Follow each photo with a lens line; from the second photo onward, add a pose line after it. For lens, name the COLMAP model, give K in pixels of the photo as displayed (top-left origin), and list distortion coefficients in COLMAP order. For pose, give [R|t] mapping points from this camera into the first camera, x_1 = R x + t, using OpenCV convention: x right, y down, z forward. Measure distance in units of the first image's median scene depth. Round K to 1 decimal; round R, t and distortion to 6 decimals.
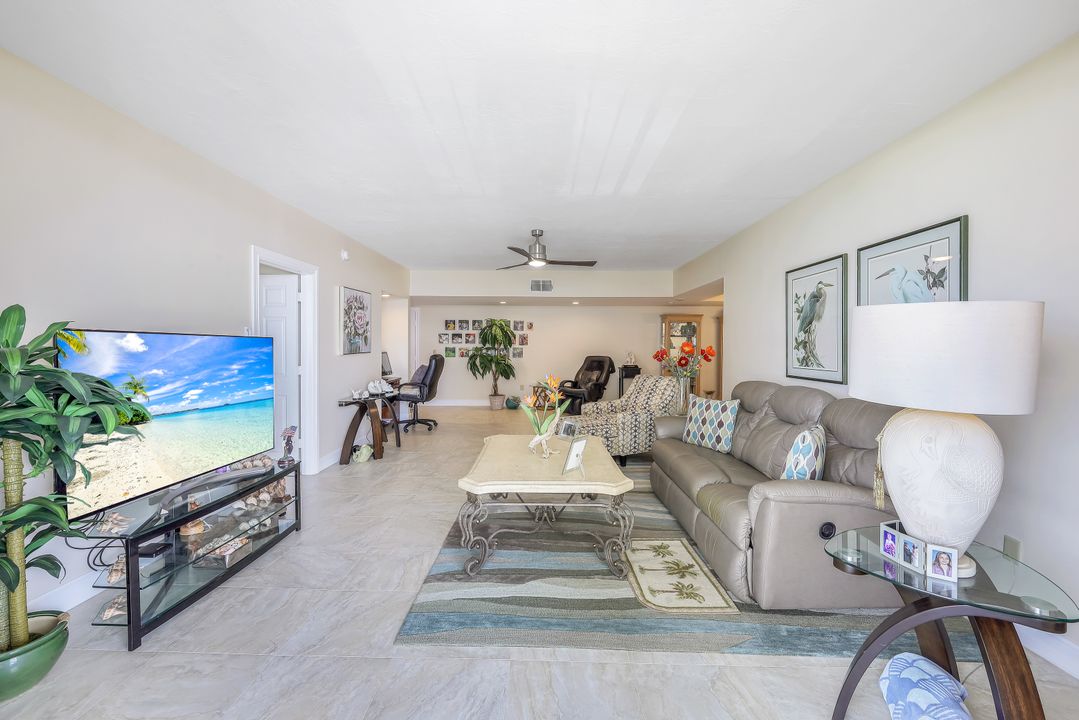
lens RADIAL K [[434.0, 0, 537.4], [0, 434.0, 353.9], [0, 0, 1]] dist [0.003401, -0.000948]
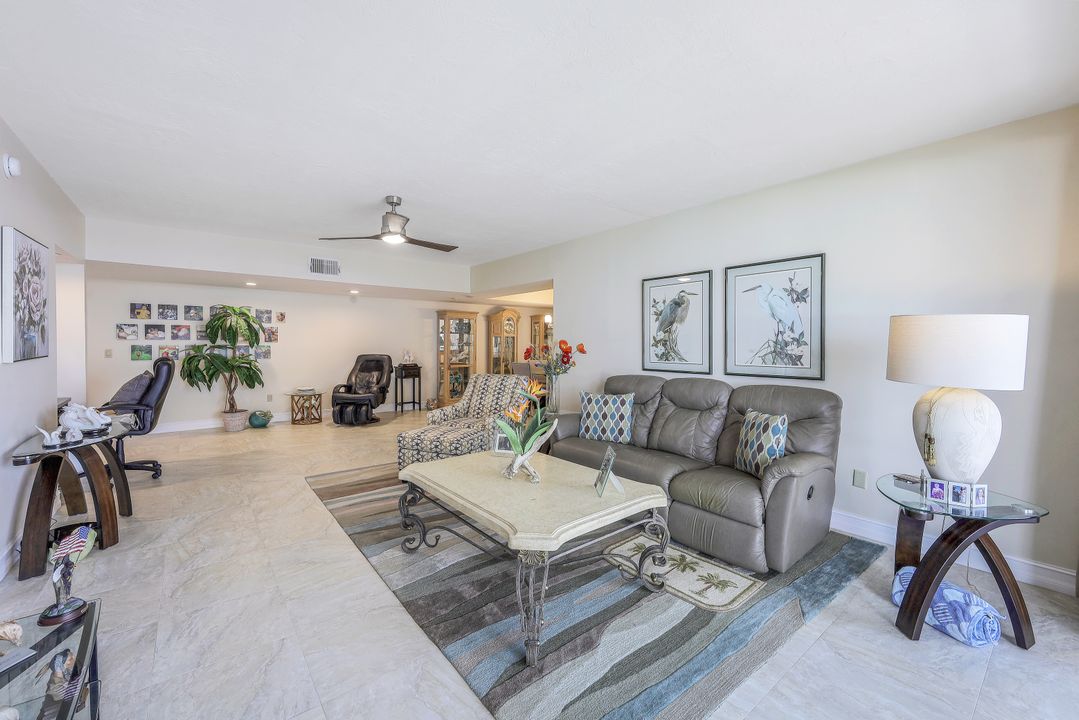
lens RADIAL K [[434.0, 0, 533.3], [0, 434.0, 350.7], [0, 0, 1]] dist [0.003401, -0.000948]
pose [[0.771010, -0.013044, 0.636690, -0.296337], [0.012086, 0.999910, 0.005849, -0.007003], [-0.636708, 0.003186, 0.771098, 0.219742]]
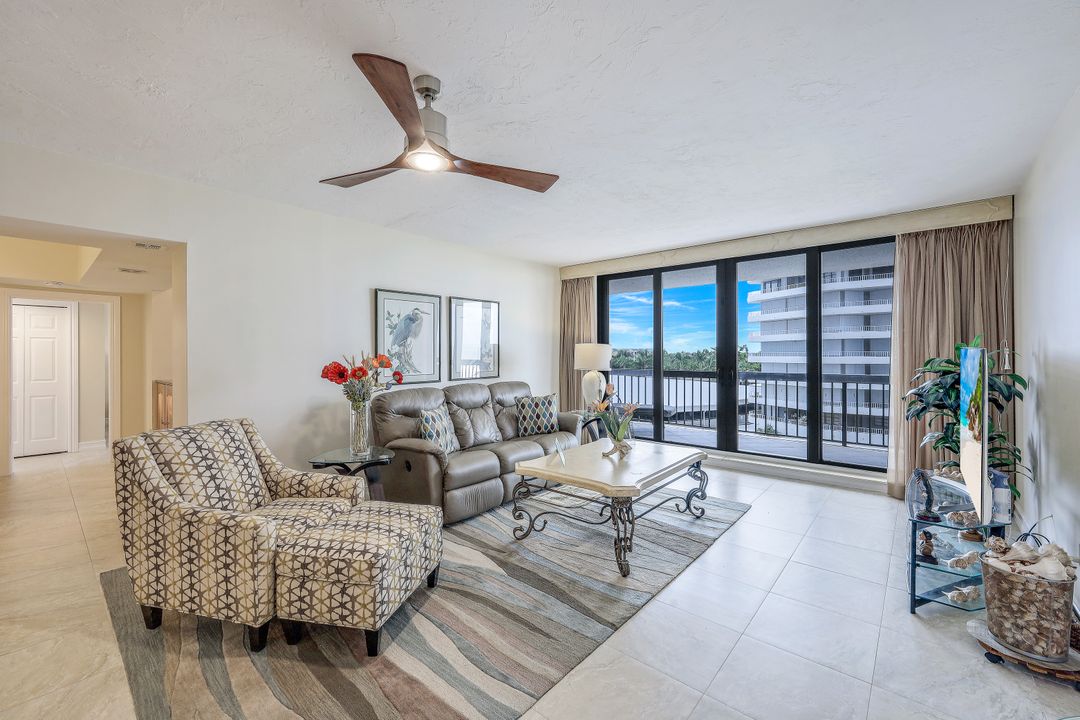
lens RADIAL K [[434.4, 0, 541.7], [0, 434.4, 354.6], [0, 0, 1]] dist [0.003401, -0.000948]
pose [[-0.778147, -0.002783, 0.628076, -0.324247], [0.013622, 0.999680, 0.021305, -0.031746], [-0.627934, 0.025134, -0.777860, 1.196740]]
